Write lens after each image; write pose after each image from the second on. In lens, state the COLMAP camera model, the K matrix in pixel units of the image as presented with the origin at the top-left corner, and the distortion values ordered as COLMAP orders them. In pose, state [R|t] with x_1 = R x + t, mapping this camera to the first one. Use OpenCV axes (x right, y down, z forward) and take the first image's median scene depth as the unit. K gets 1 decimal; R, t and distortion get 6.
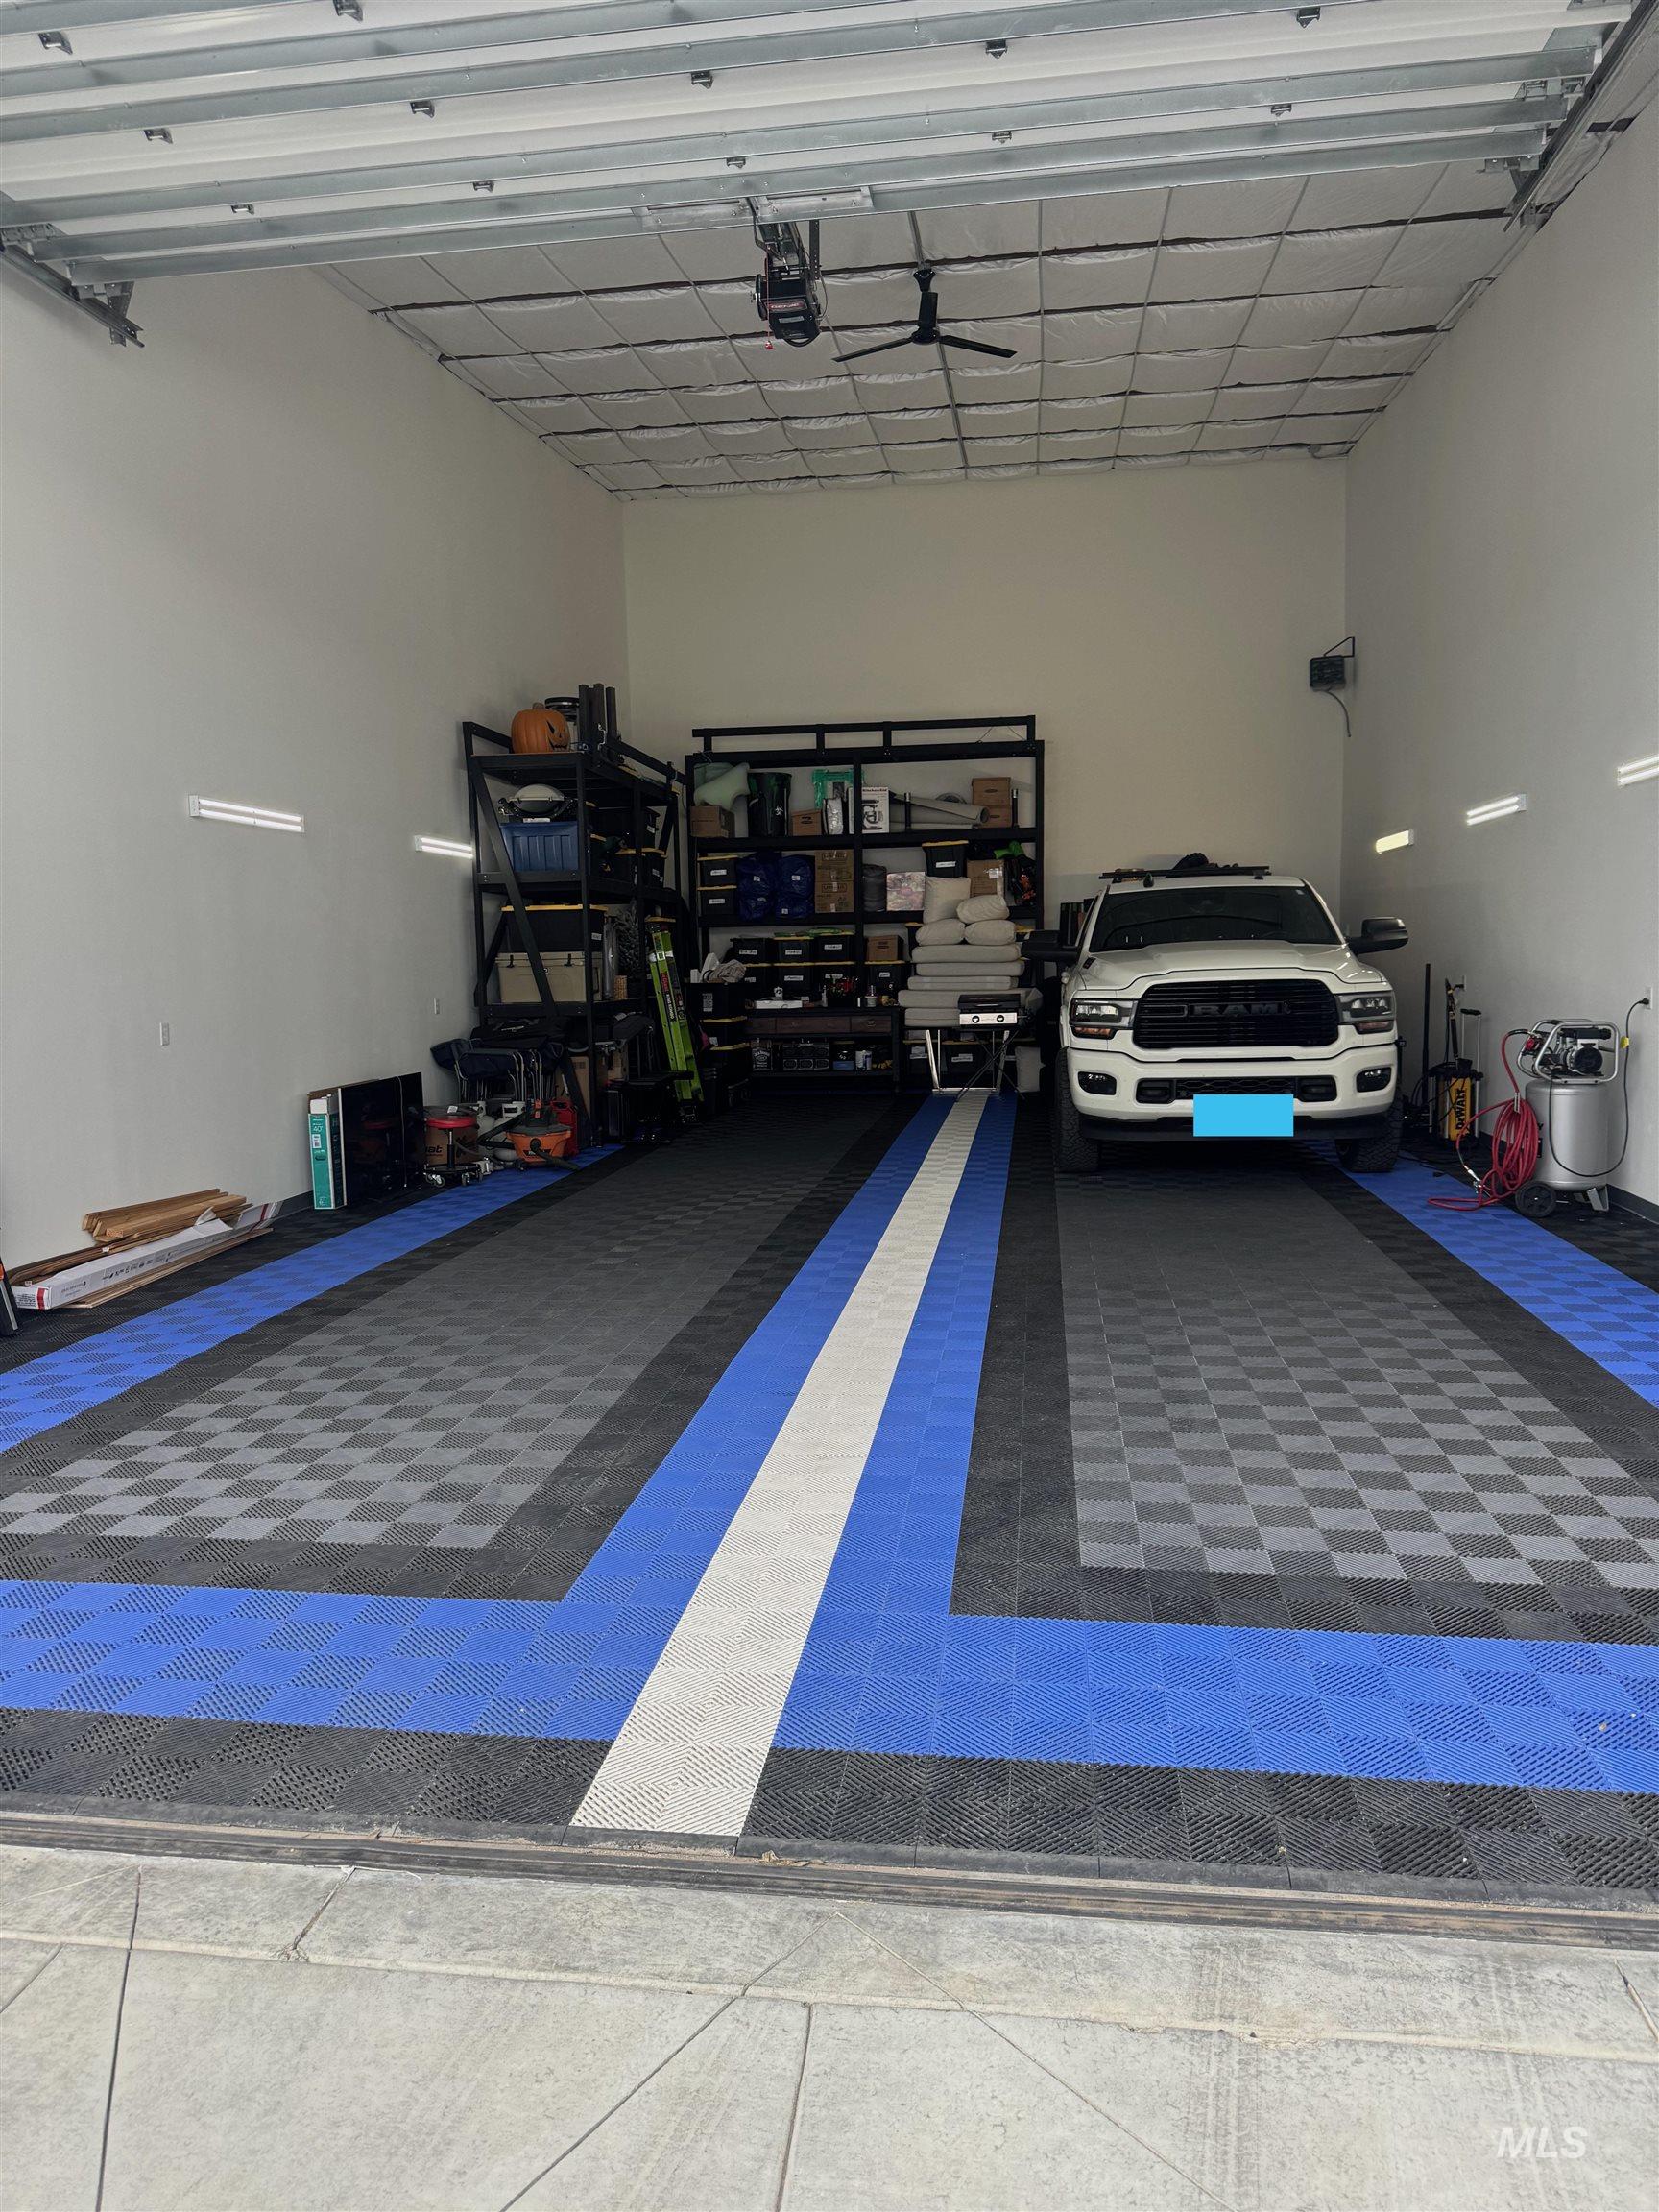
lens RADIAL K [[1536.7, 0, 820.4], [0, 1536.7, 1104.0], [0, 0, 1]] dist [0.142301, -0.241347]
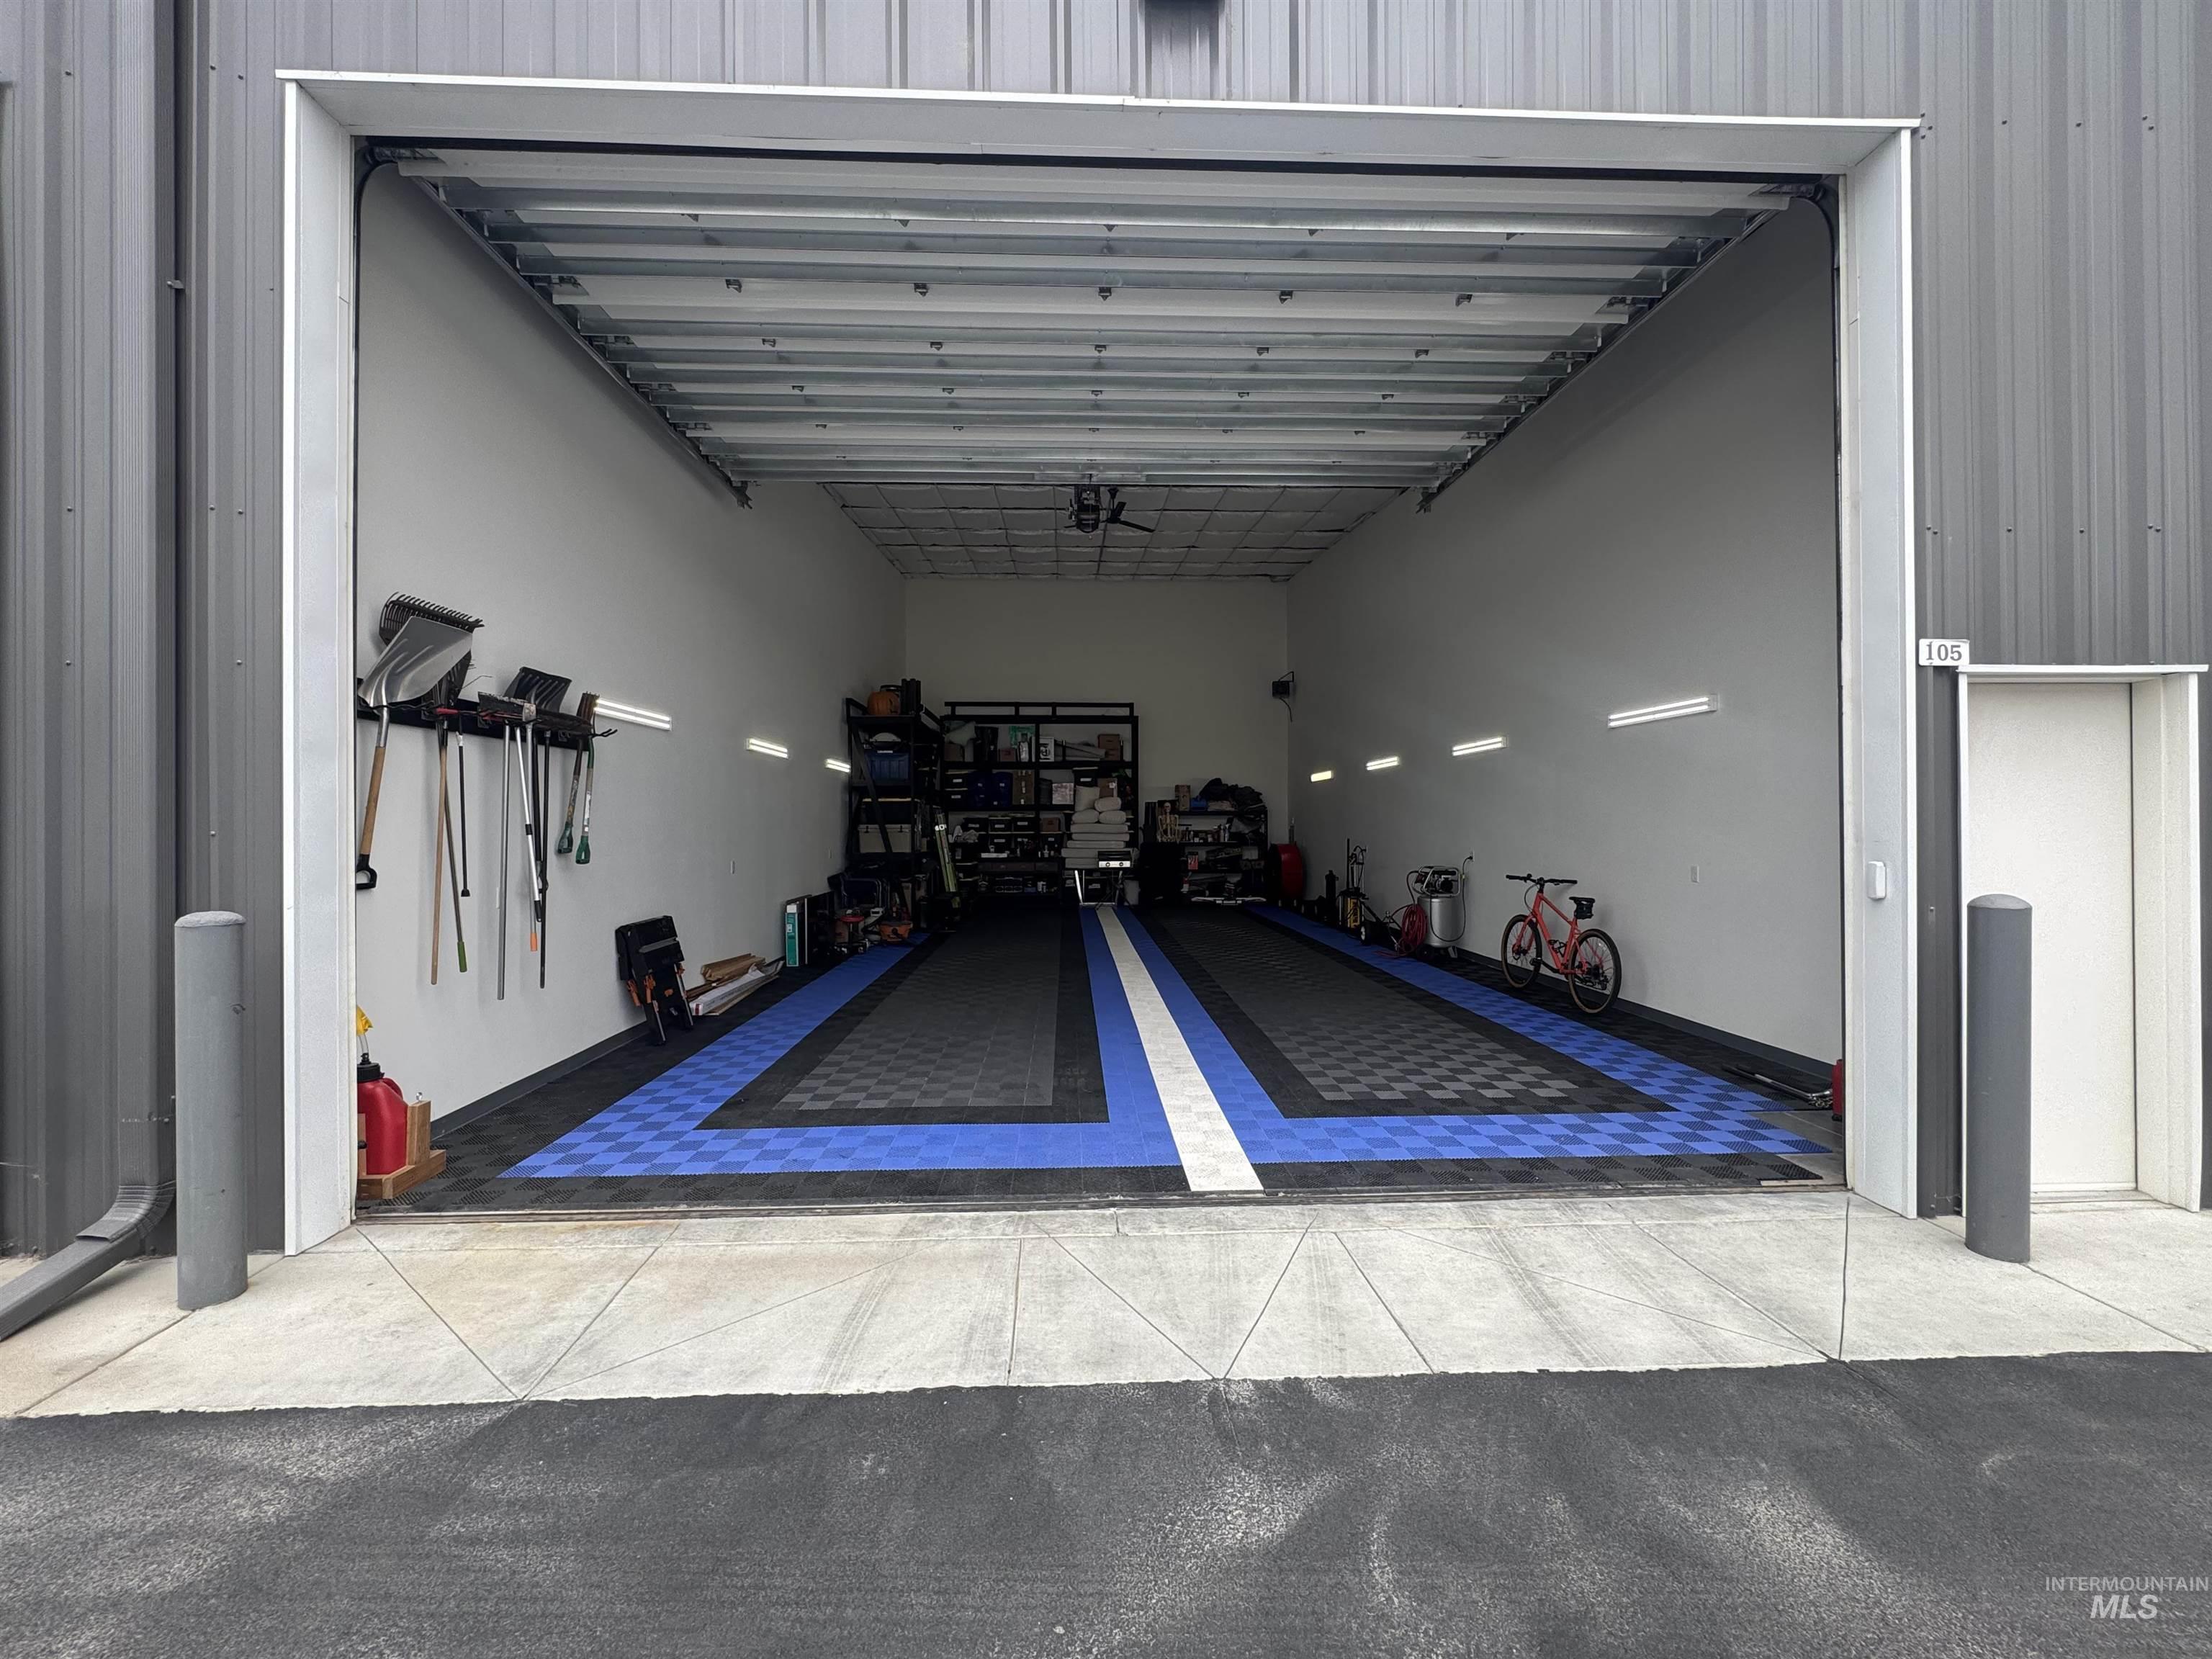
lens RADIAL K [[927.1, 0, 1103.7], [0, 927.1, 830.5], [0, 0, 1]] dist [-0.000345, -0.000067]
pose [[0.983757, 0.015263, 0.178858, -0.102119], [0.001646, 0.995570, -0.094014, 0.008140], [-0.179500, 0.092782, 0.979373, -0.076699]]
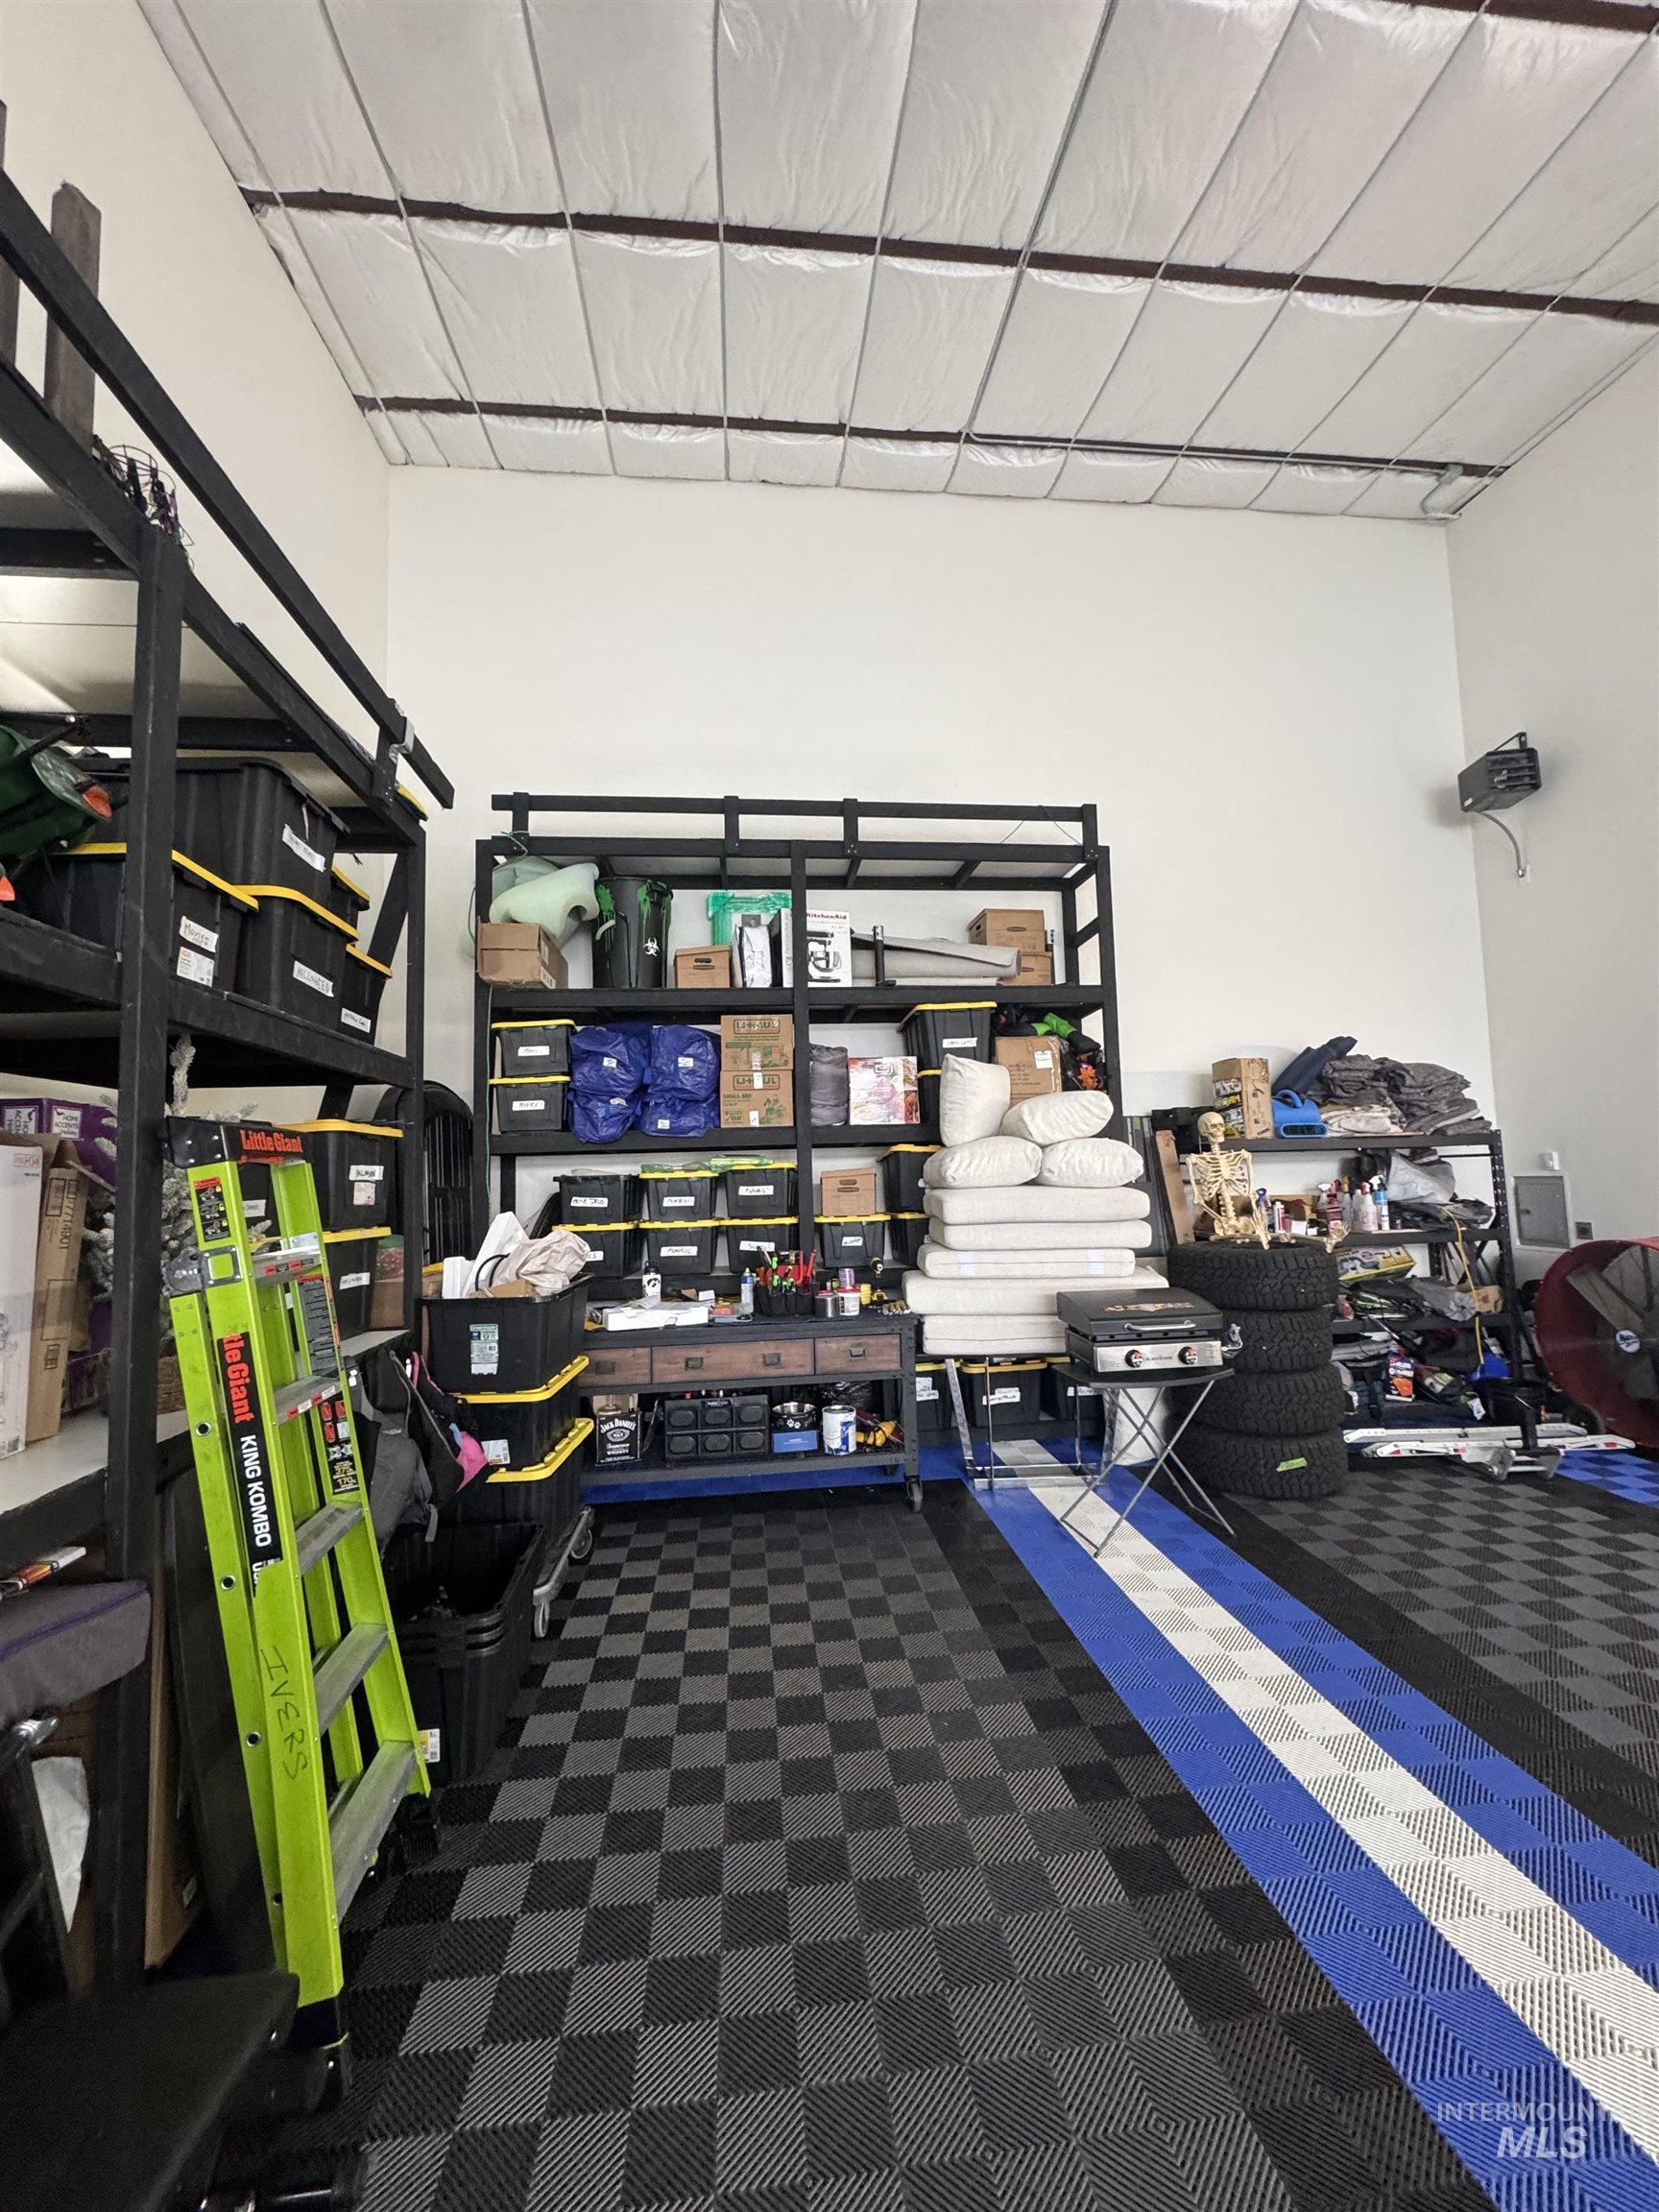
lens RADIAL K [[884.2, 0, 836.0], [0, 884.2, 1103.9], [0, 0, 1]] dist [-0.000412, -0.000365]
pose [[0.970310, 0.012297, 0.241550, -0.043617], [0.031778, 0.983568, -0.177722, -0.085491], [-0.239766, 0.180121, 0.953975, 0.778203]]
